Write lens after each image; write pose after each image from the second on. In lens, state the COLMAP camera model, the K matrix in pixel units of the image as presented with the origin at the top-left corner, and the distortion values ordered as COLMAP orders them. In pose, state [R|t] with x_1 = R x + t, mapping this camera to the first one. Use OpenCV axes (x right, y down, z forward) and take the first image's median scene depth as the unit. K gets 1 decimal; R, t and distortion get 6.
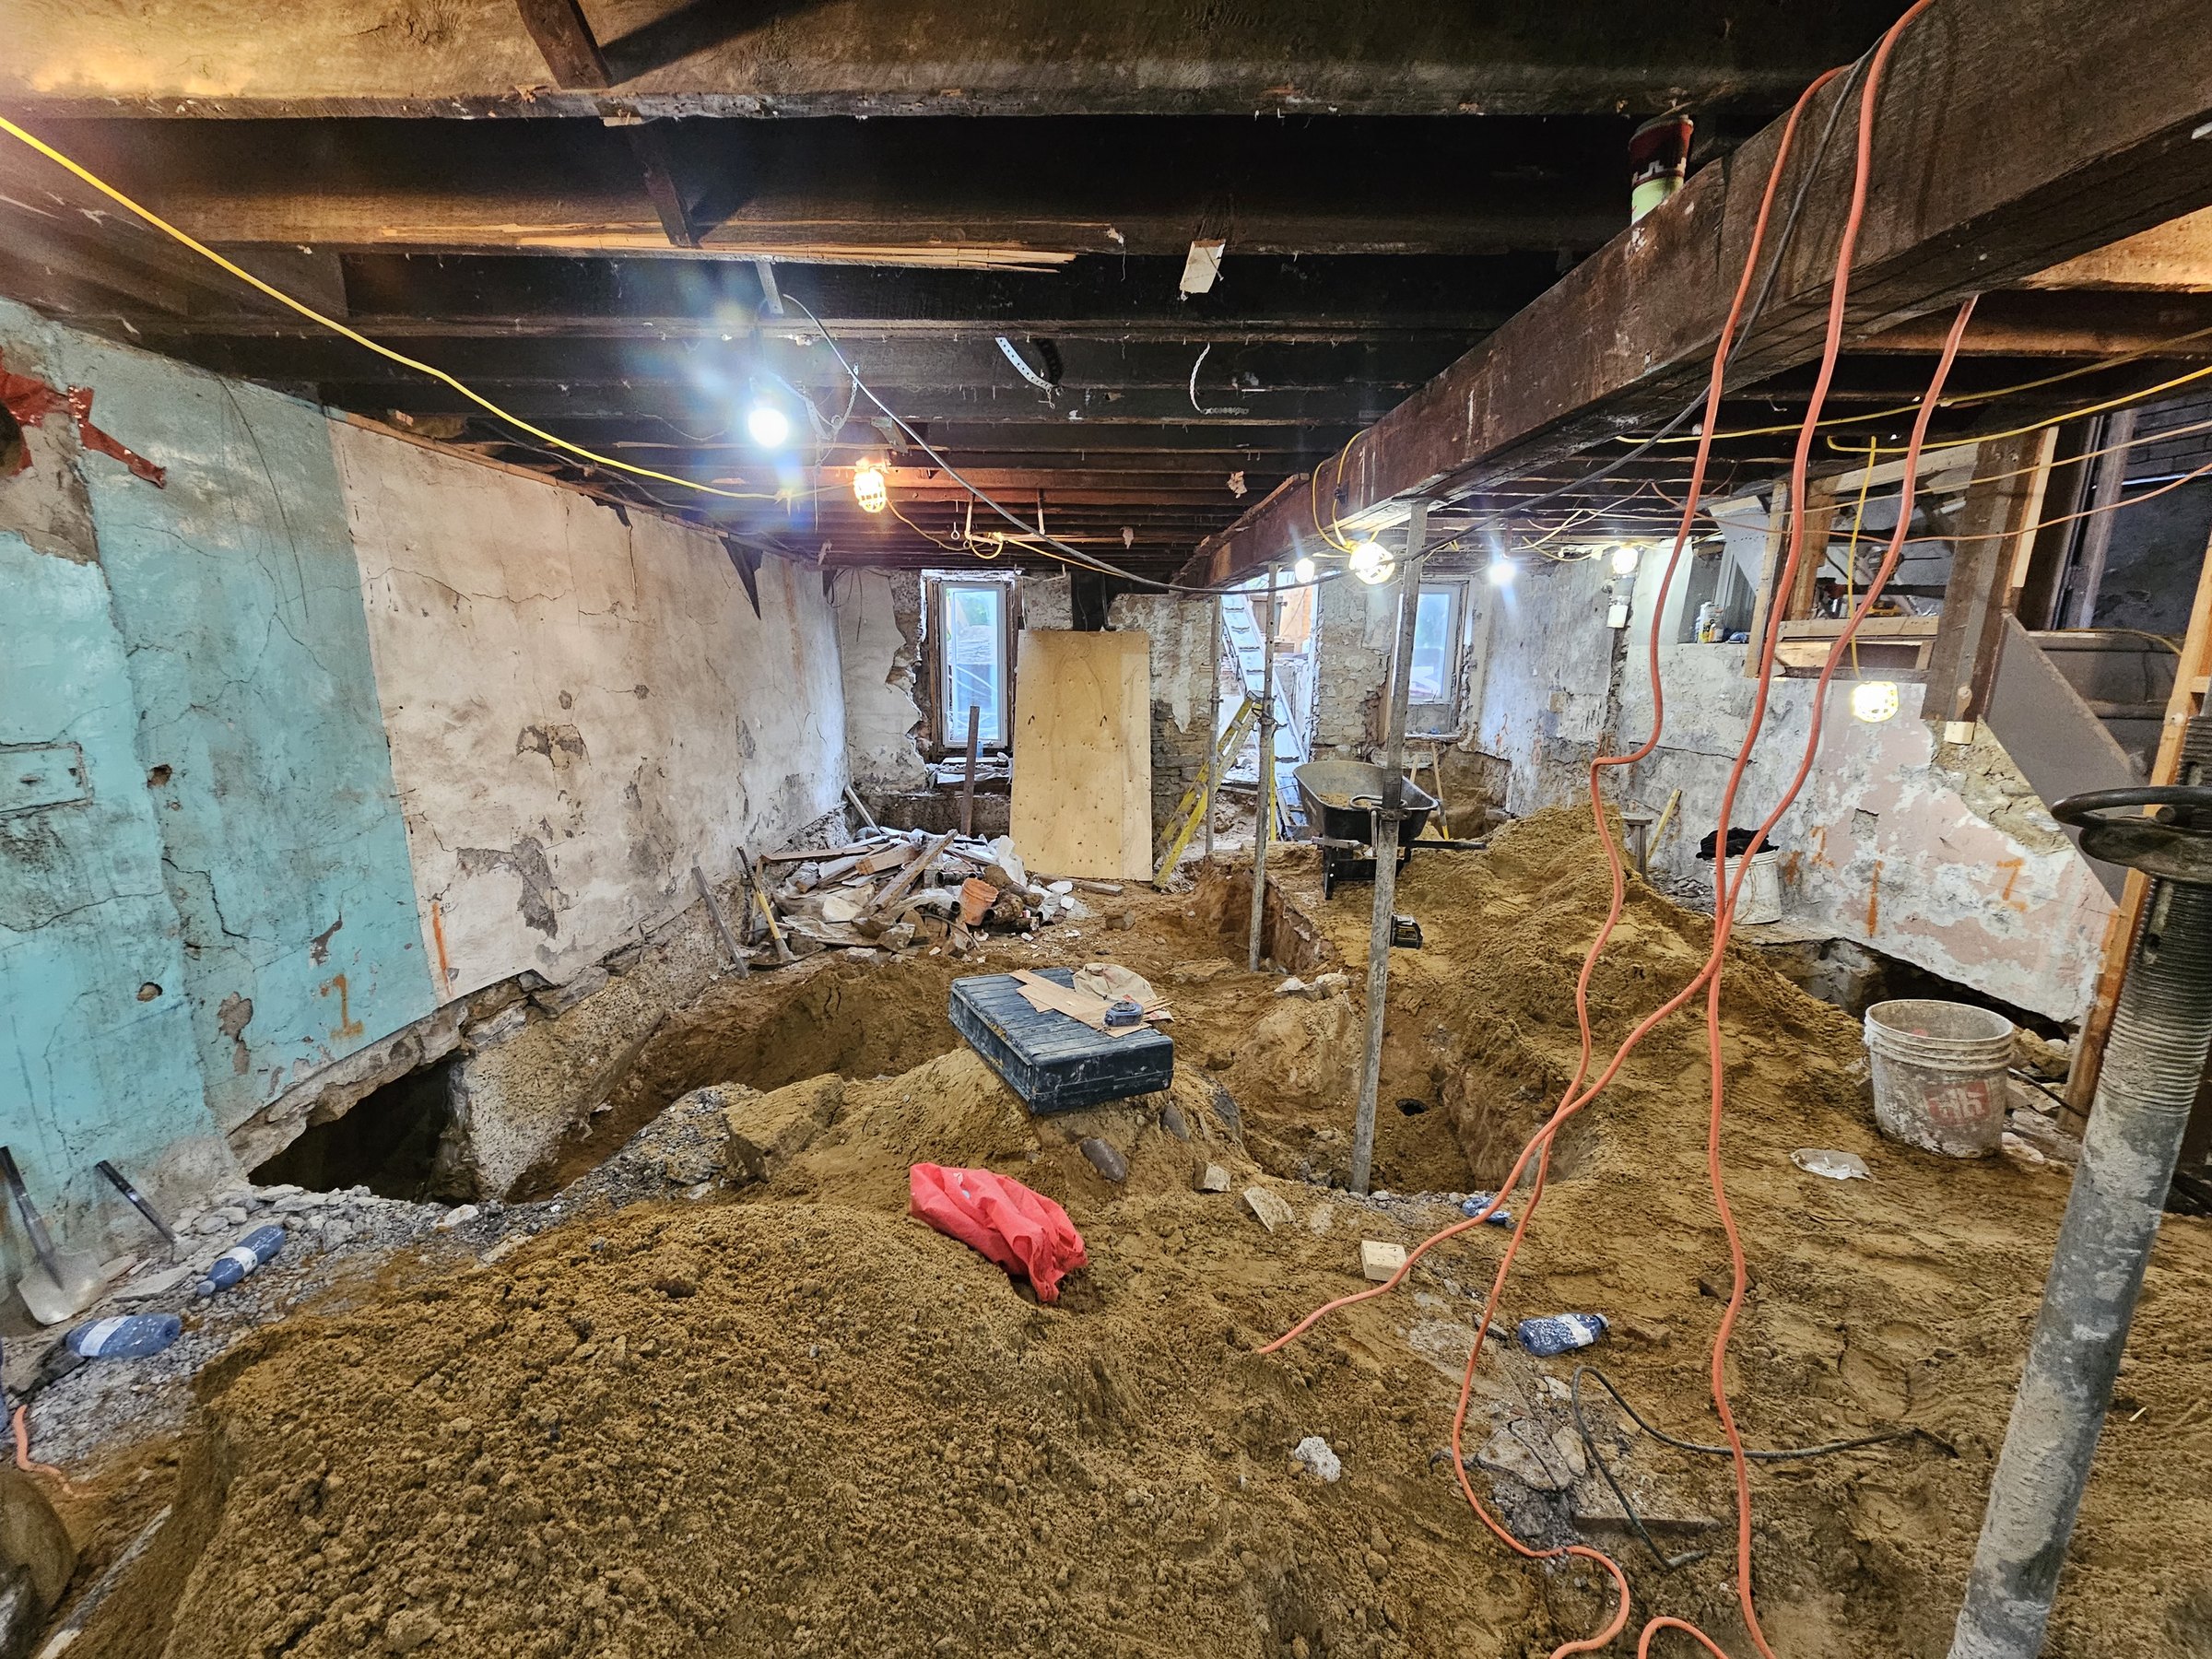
lens RADIAL K [[888.3, 0, 1097.8], [0, 888.3, 820.9], [0, 0, 1]] dist [-0.007039, 0.000992]
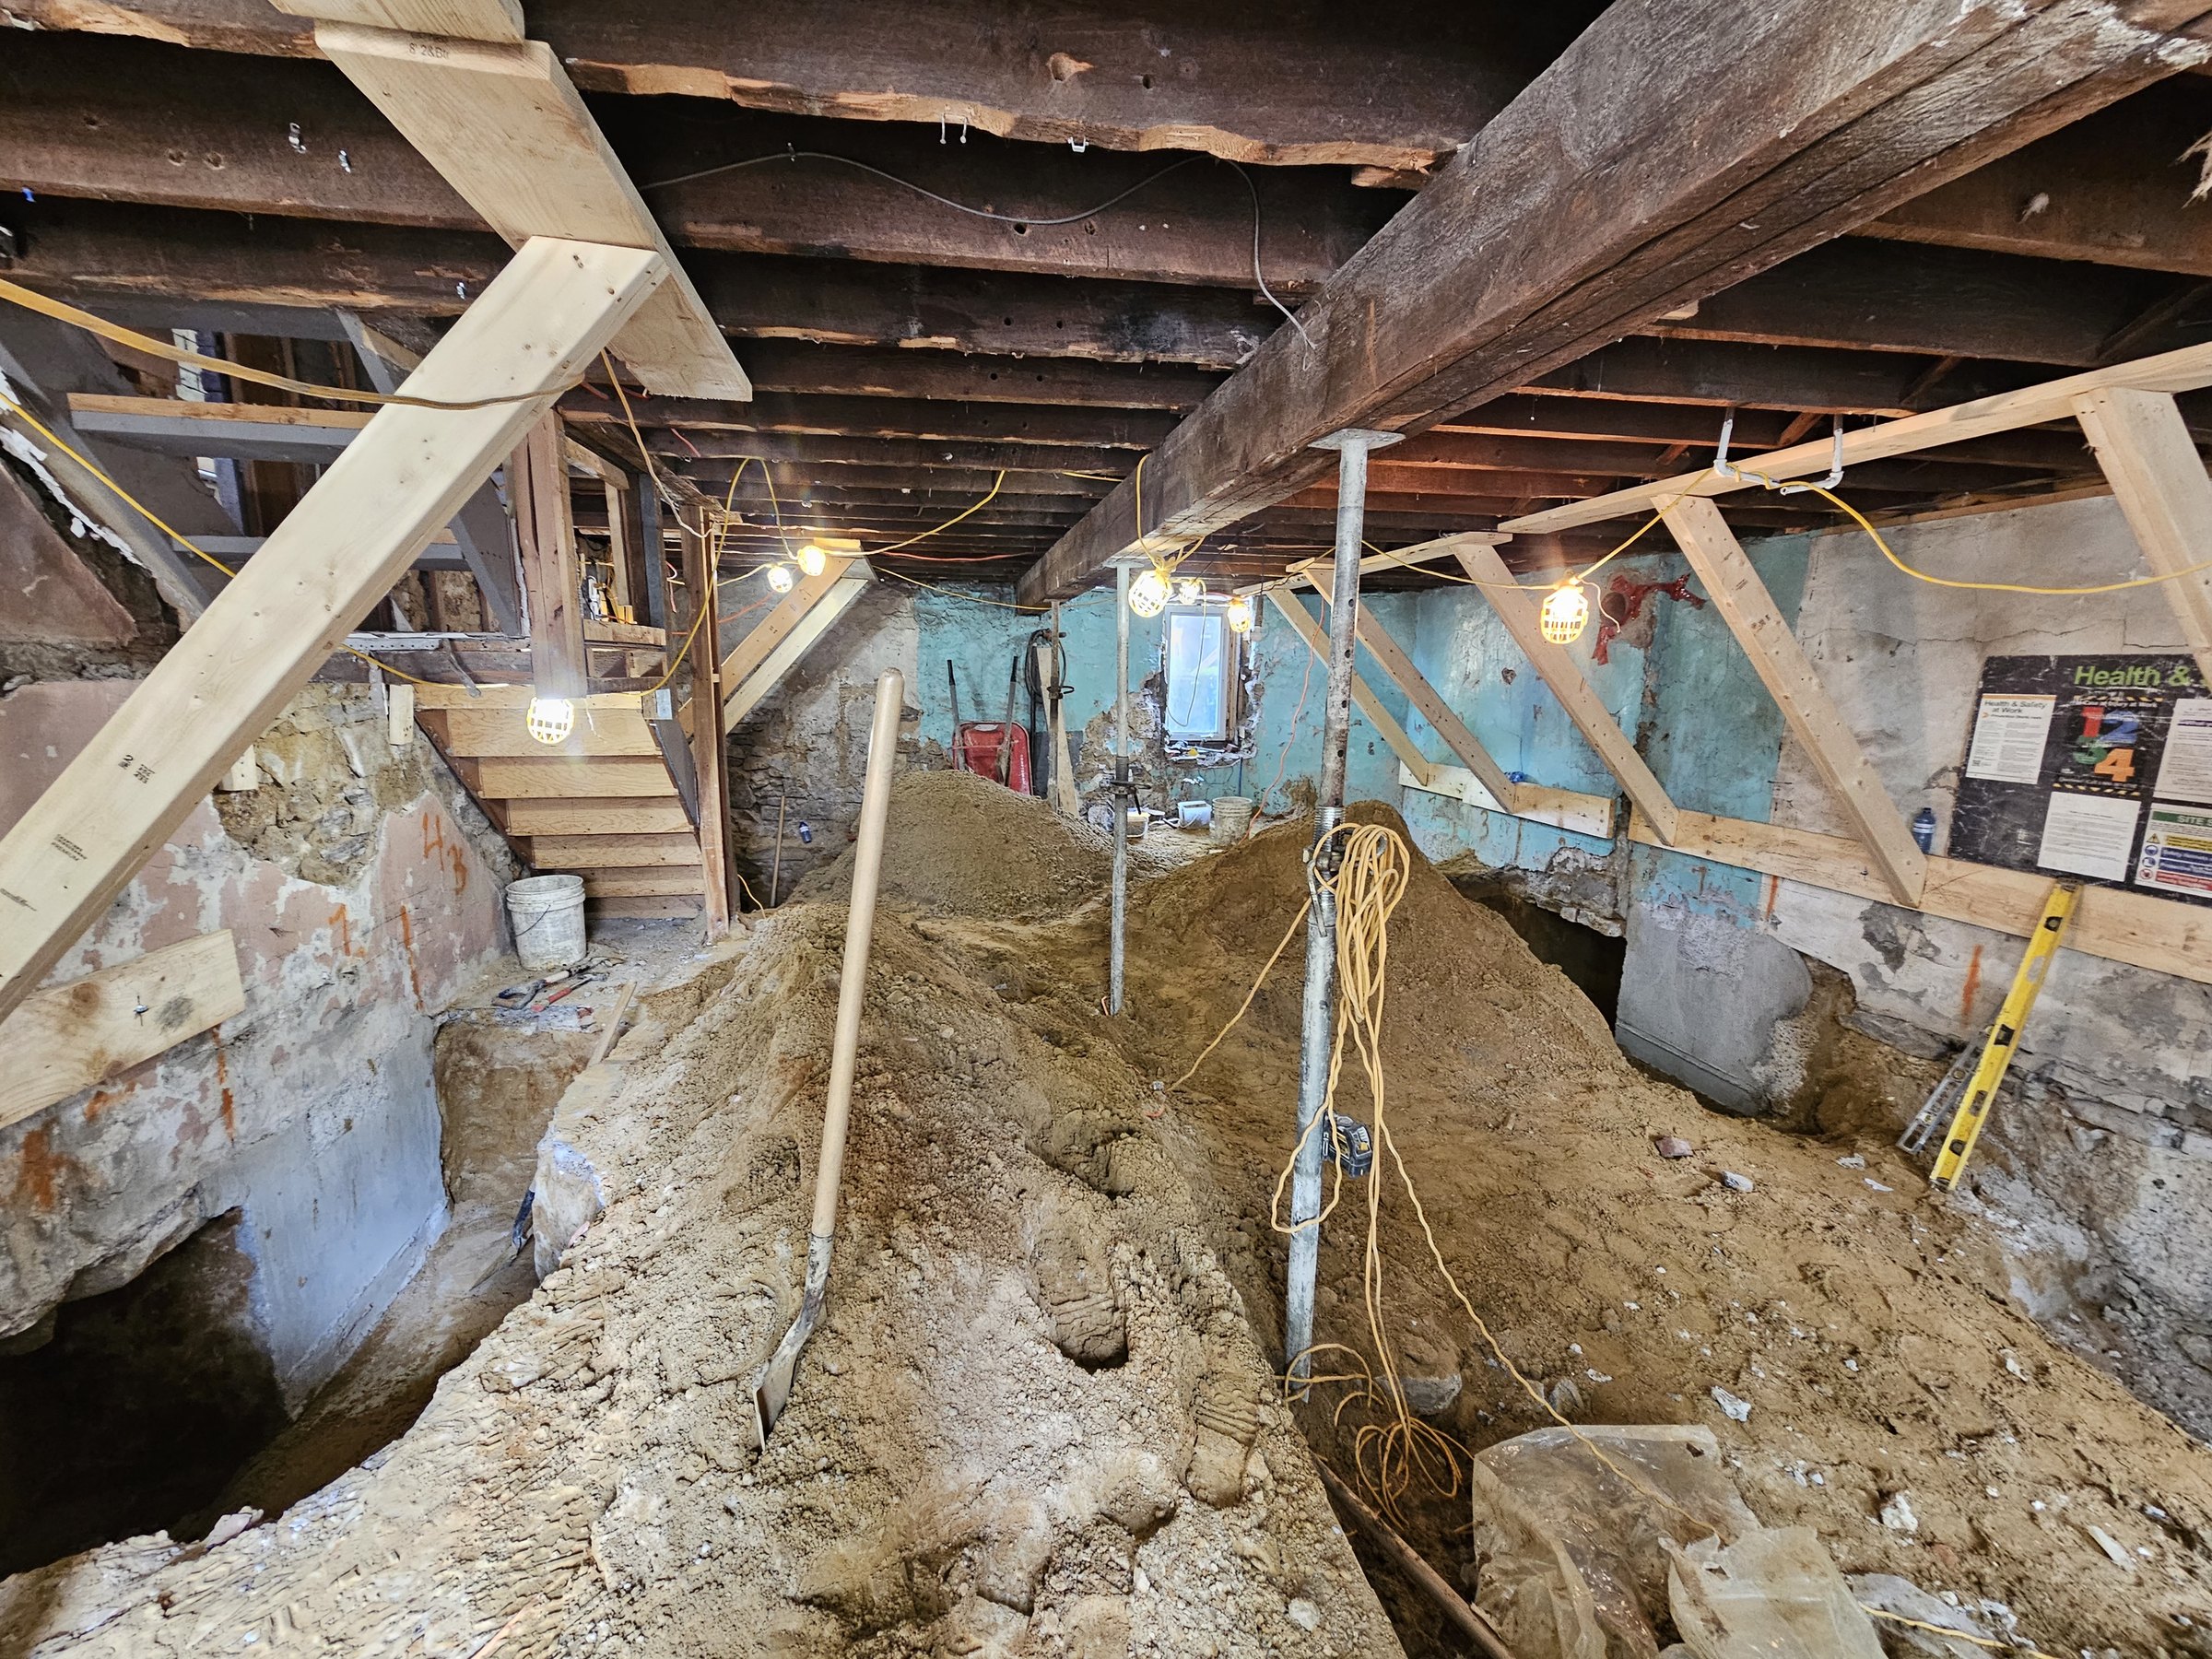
lens RADIAL K [[888.3, 0, 1079.4], [0, 888.3, 823.5], [0, 0, 1]] dist [-0.007039, 0.000992]
pose [[-0.987165, 0.004467, -0.159640, 0.423771], [-0.053164, 0.933402, 0.354872, -0.304041], [0.150594, 0.358805, -0.921184, 1.569839]]
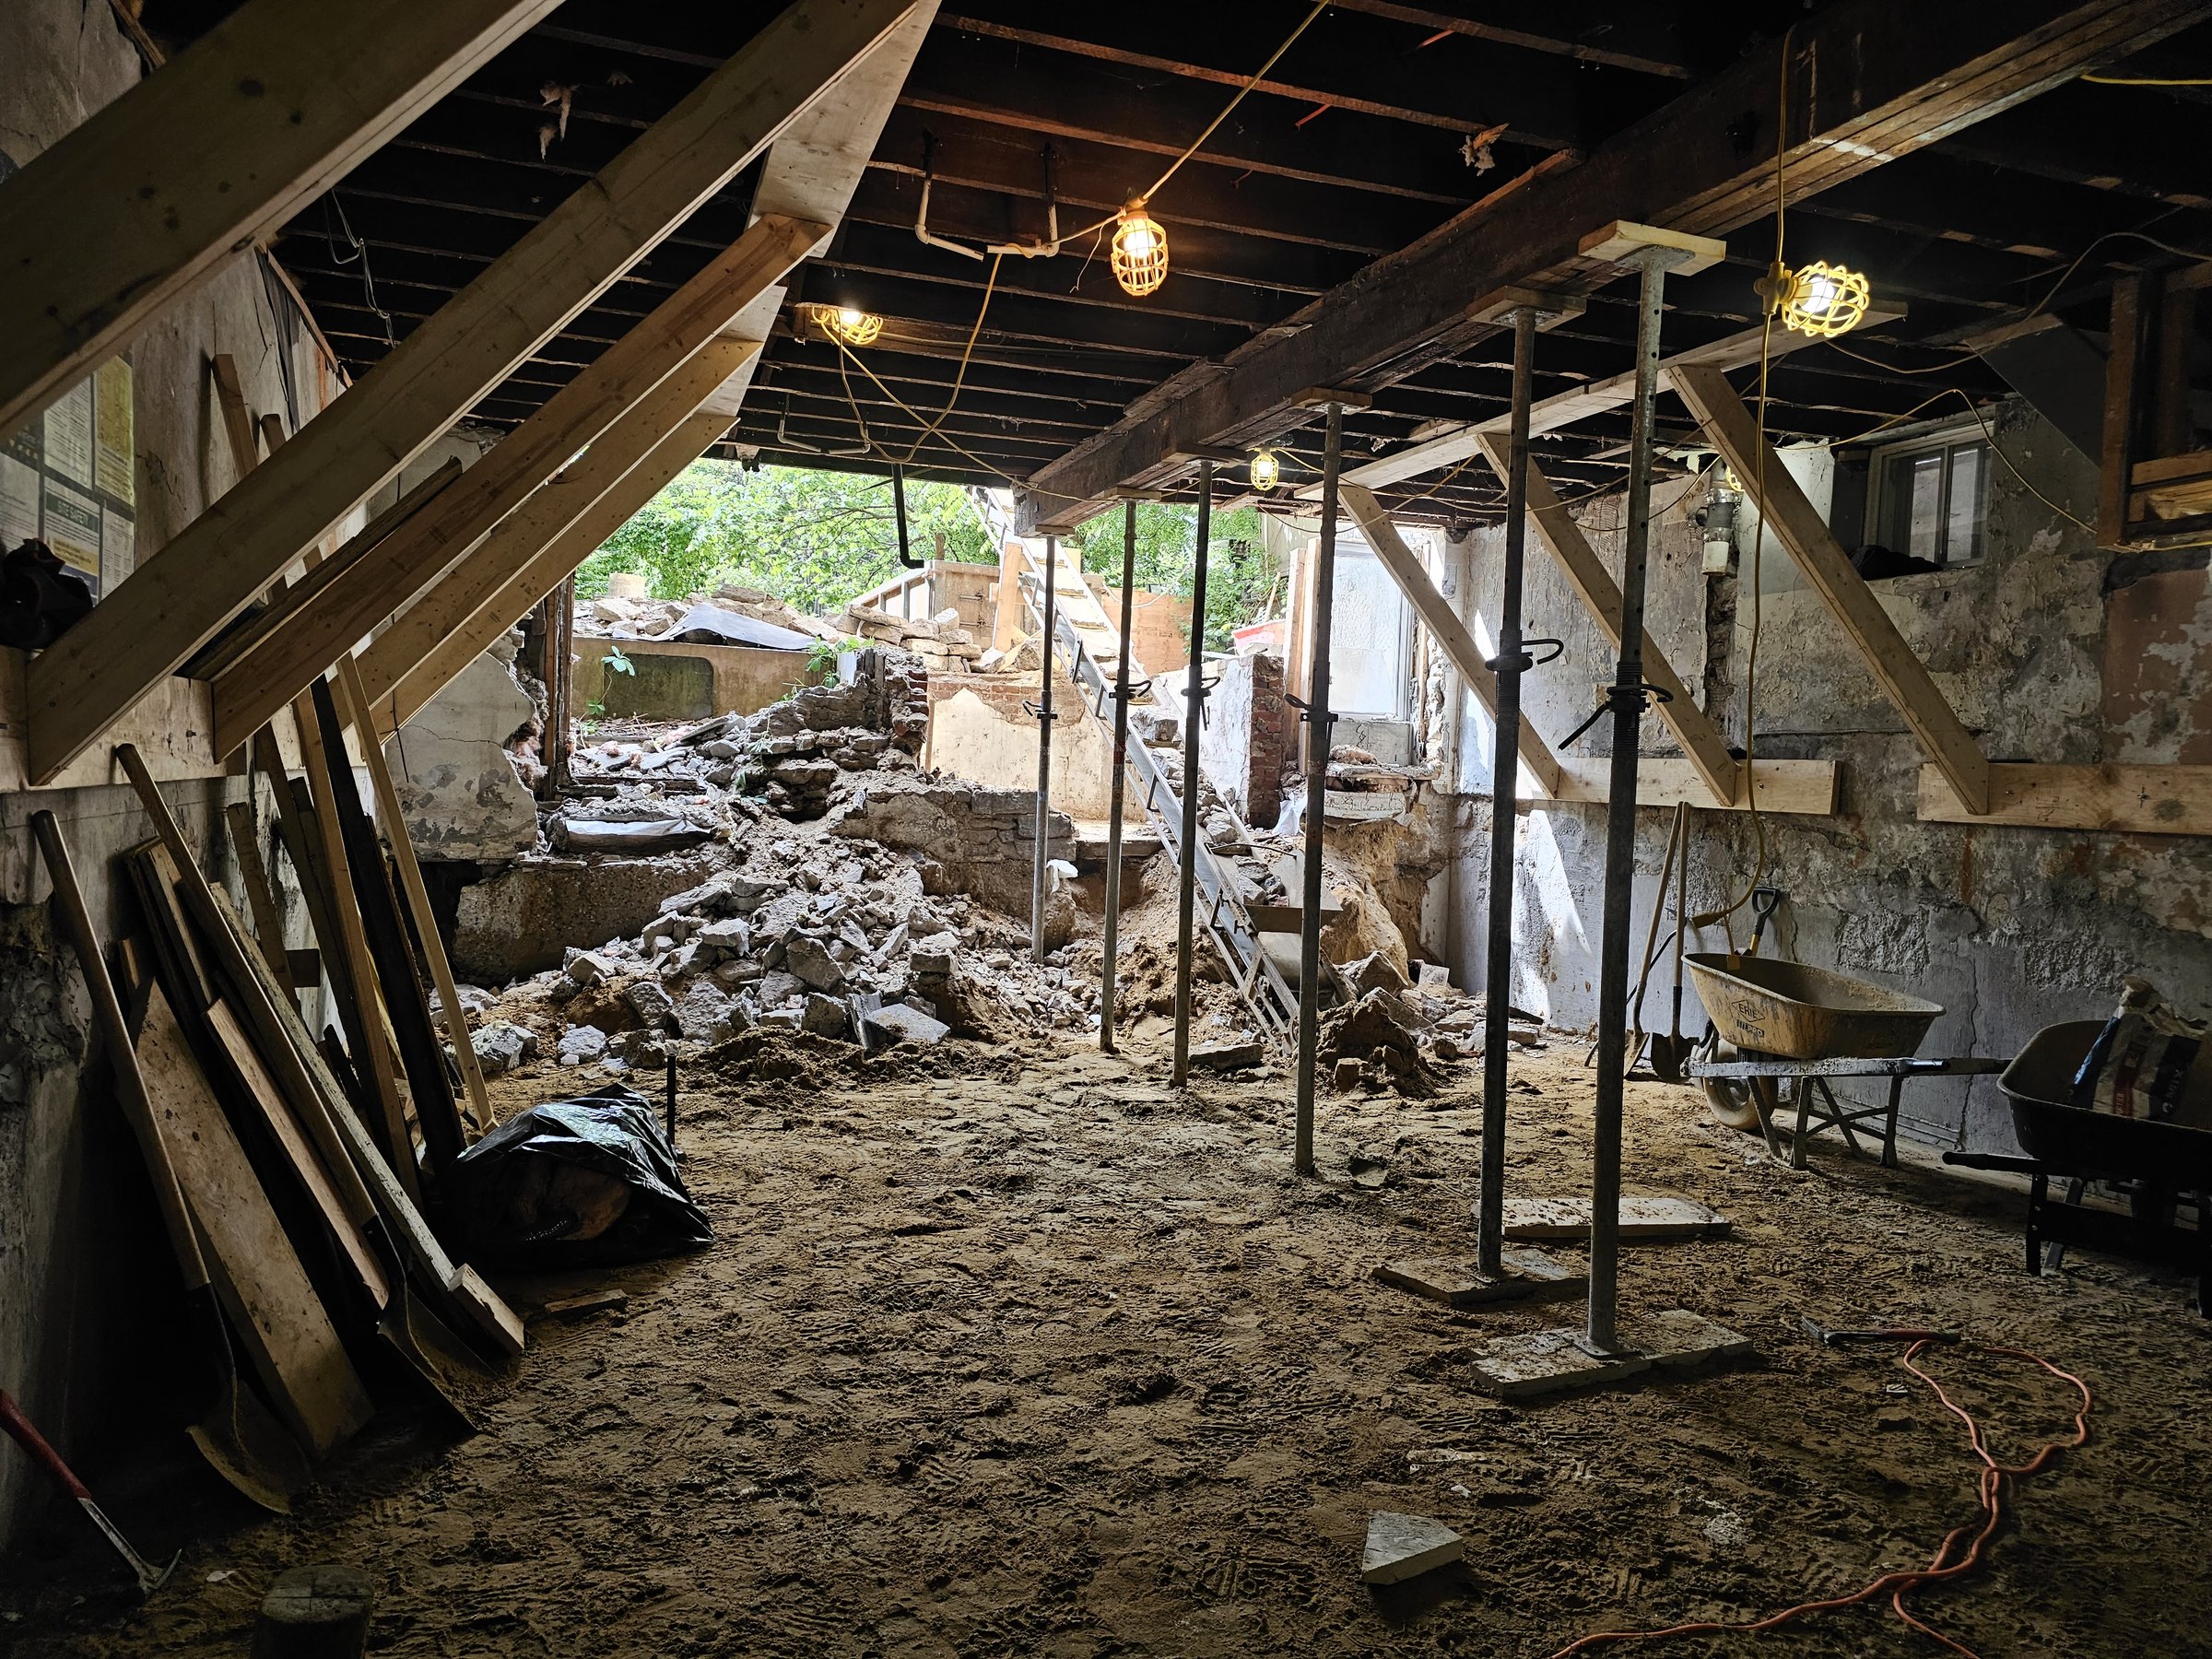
lens RADIAL K [[1451.1, 0, 1107.0], [0, 1451.1, 796.3], [0, 0, 1]] dist [0.031298, -0.014408]
pose [[0.942643, 0.015485, 0.333444, -0.341394], [0.040276, 0.986349, -0.159667, 0.165871], [-0.331365, 0.163938, 0.929151, 0.208061]]
